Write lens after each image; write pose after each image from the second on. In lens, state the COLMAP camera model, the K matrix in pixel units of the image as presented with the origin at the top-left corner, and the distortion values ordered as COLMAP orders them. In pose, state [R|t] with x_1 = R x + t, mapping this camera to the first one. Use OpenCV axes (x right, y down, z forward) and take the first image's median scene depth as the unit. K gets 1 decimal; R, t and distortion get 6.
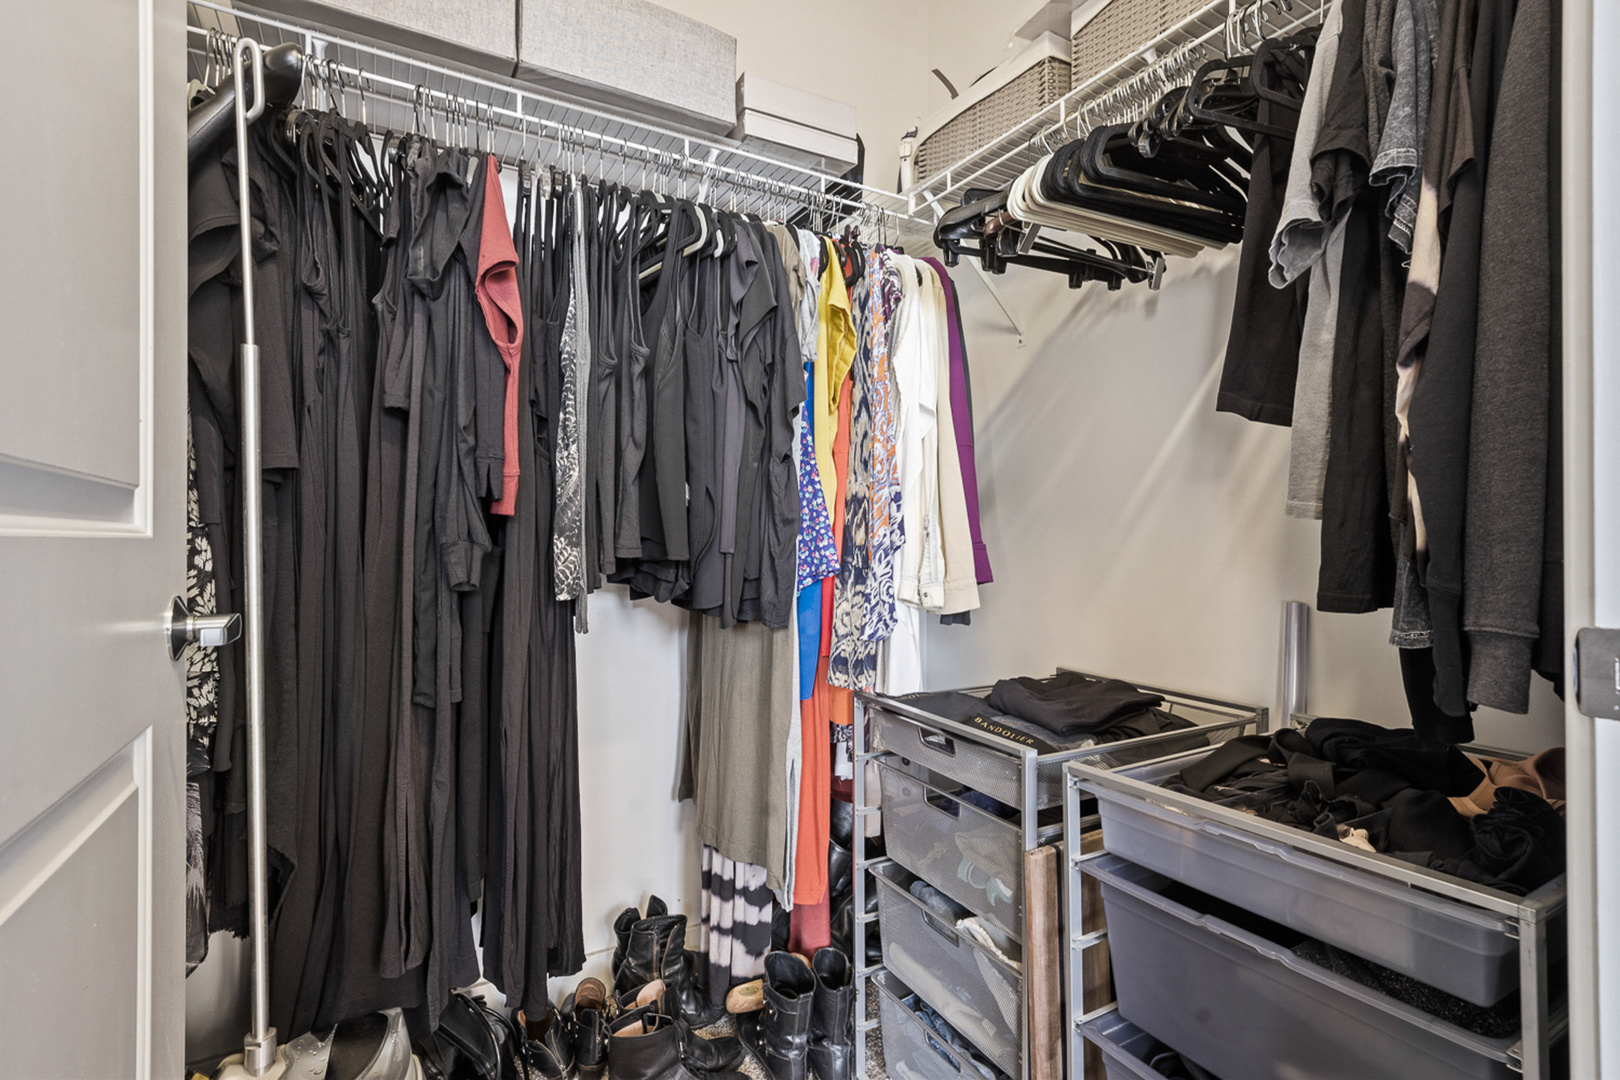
lens RADIAL K [[740.7, 0, 806.3], [0, 740.7, 538.6], [0, 0, 1]] dist [0.002440, 0.000616]
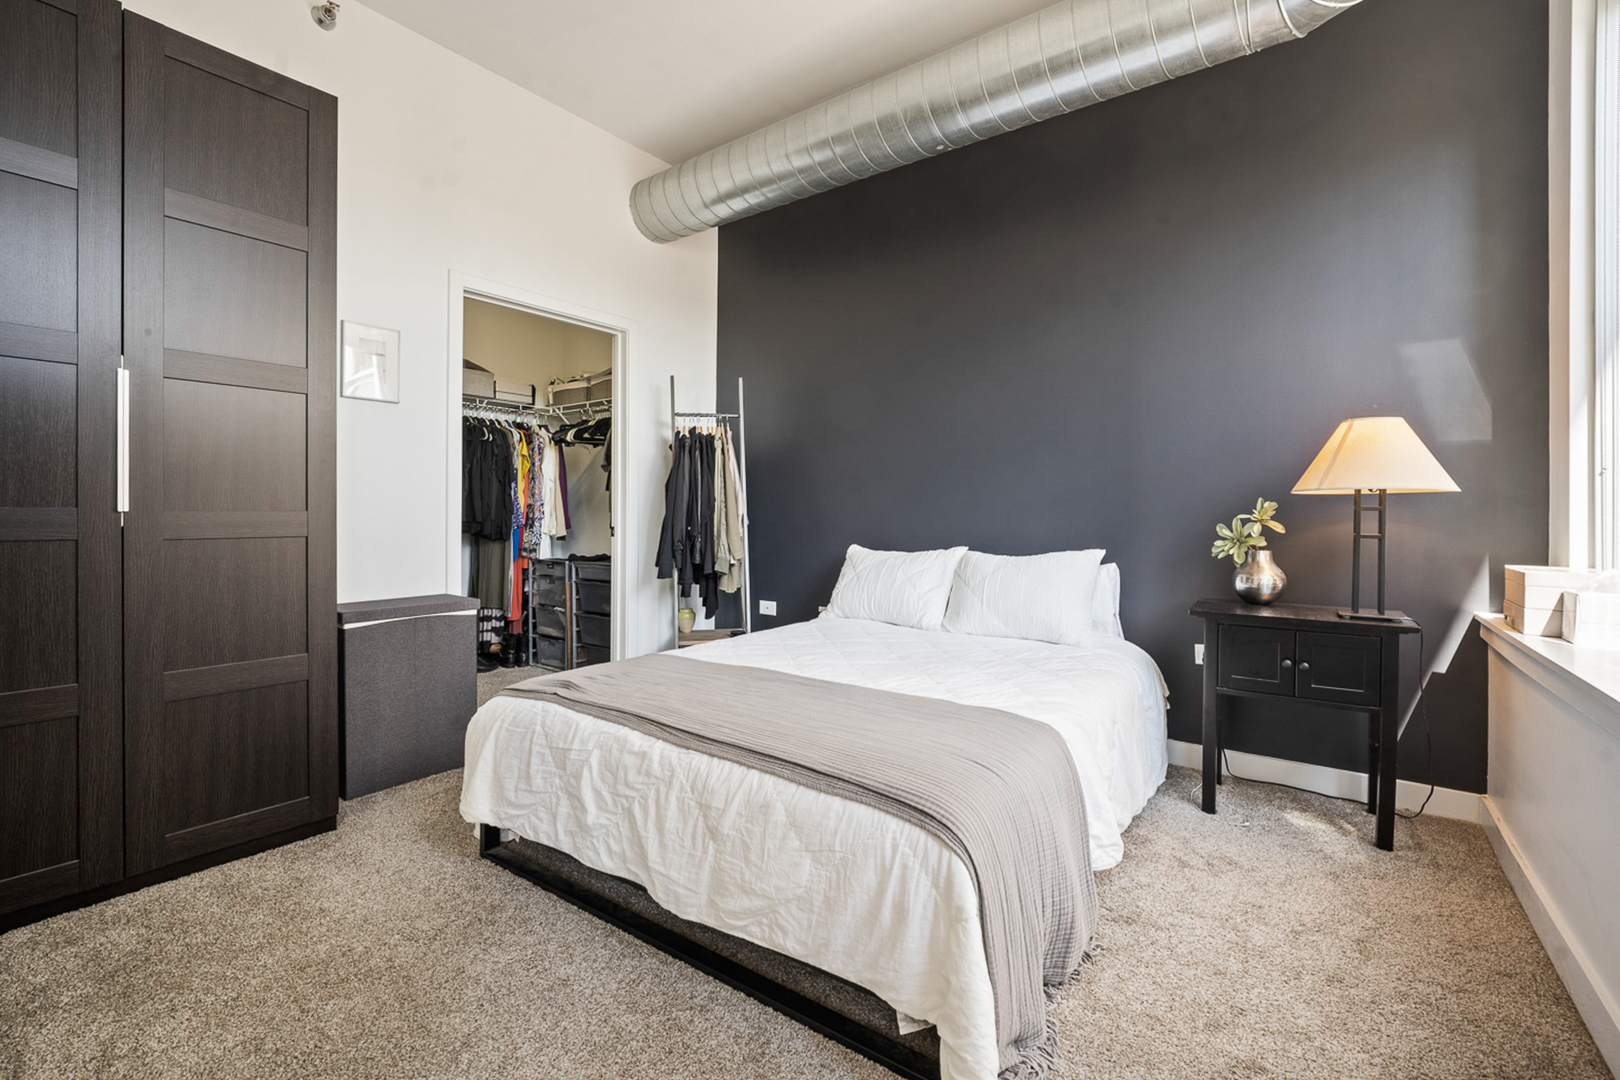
lens RADIAL K [[705.6, 0, 803.5], [0, 705.6, 515.3], [0, 0, 1]] dist [-0.003250, 0.000907]
pose [[0.921065, 0.004595, 0.389381, -0.042925], [-0.003919, 0.999989, -0.002531, -0.000079], [-0.389388, 0.000805, 0.921073, -2.655188]]
